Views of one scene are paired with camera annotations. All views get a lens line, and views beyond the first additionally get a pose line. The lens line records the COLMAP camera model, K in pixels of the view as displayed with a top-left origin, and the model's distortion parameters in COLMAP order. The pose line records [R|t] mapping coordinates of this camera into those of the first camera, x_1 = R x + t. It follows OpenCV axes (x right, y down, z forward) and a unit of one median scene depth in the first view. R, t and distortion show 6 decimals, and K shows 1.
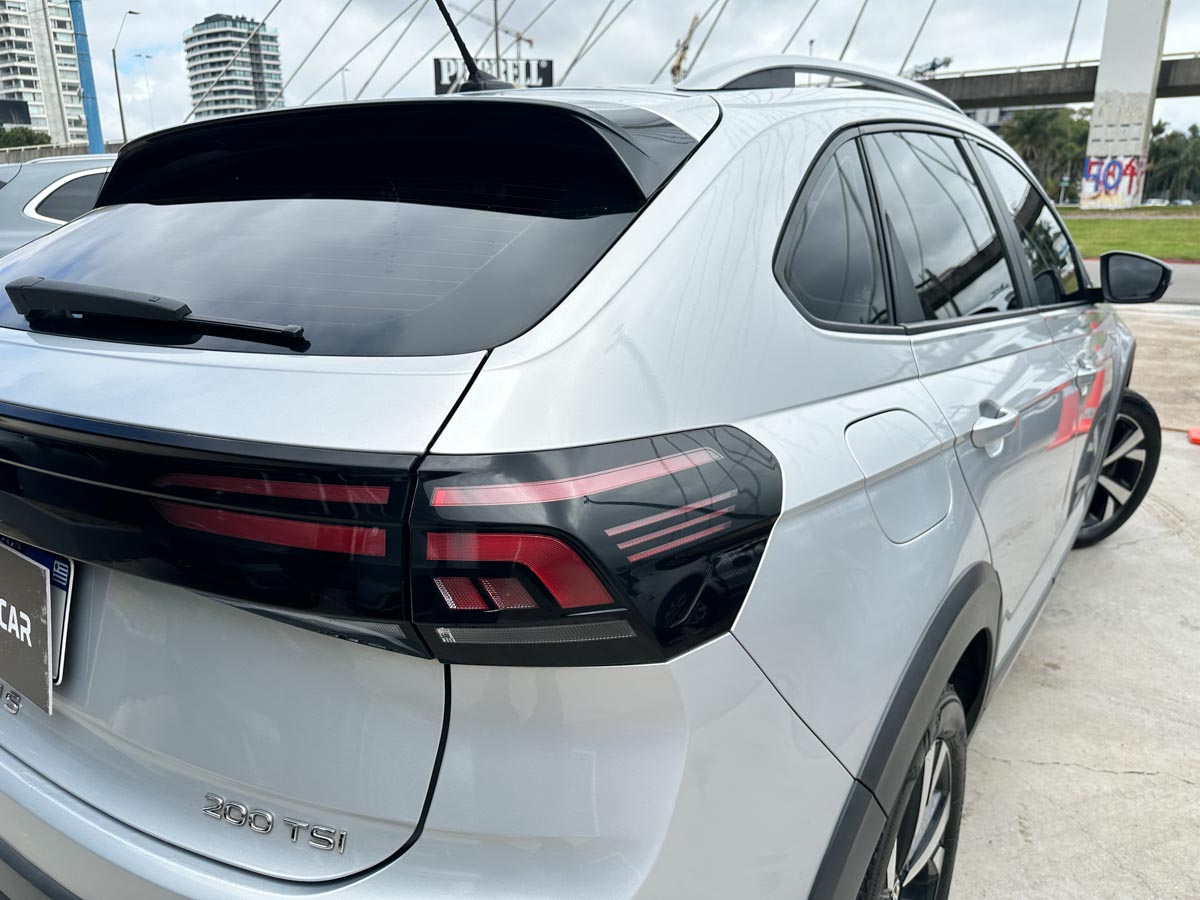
lens RADIAL K [[855.0, 0, 594.1], [0, 855.0, 461.4], [0, 0, 1]] dist [0.002032, -0.010562]
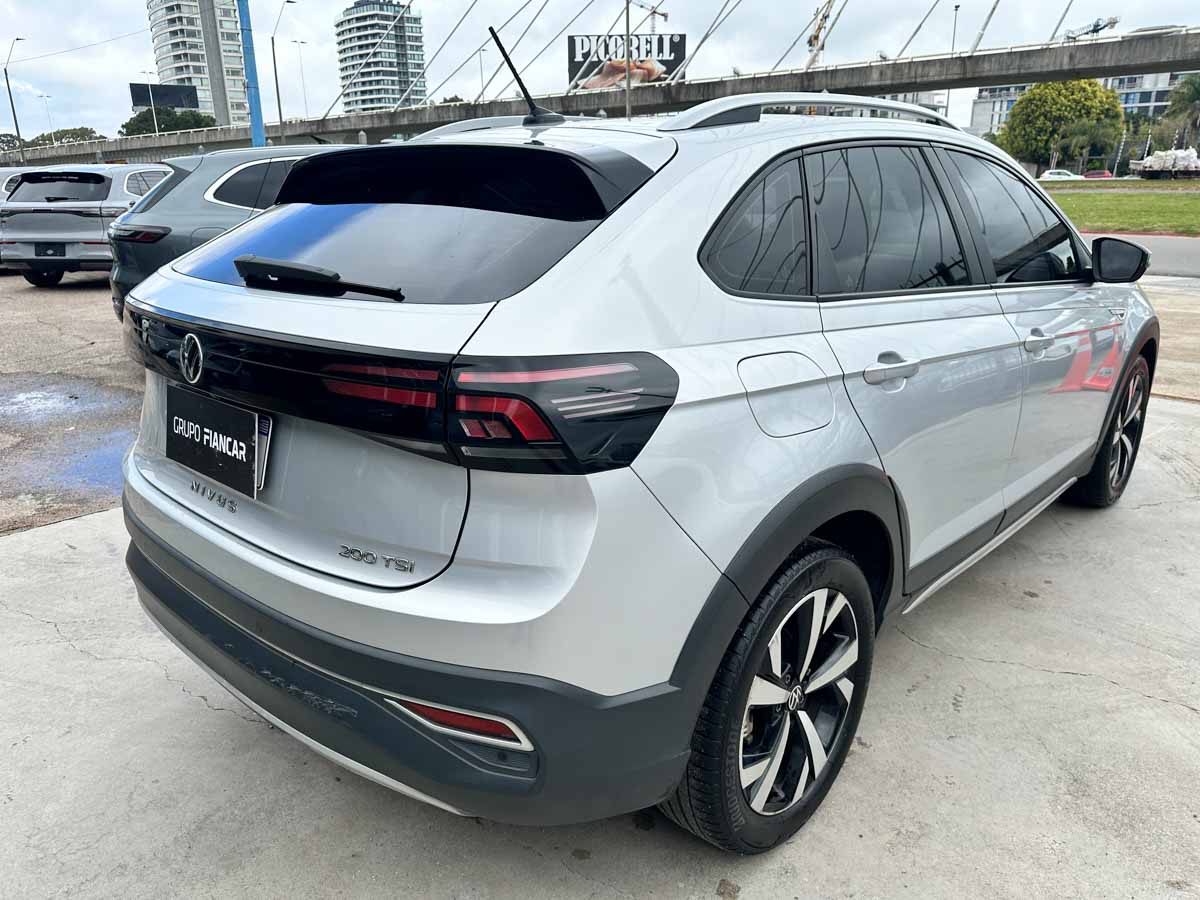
lens RADIAL K [[848.1, 0, 592.5], [0, 848.1, 456.3], [0, 0, 1]] dist [0.005092, -0.011794]
pose [[0.989345, 0.038836, -0.140314, 0.084449], [-0.035594, 0.999040, 0.025541, 0.036035], [0.141171, -0.020275, 0.989778, -0.185410]]
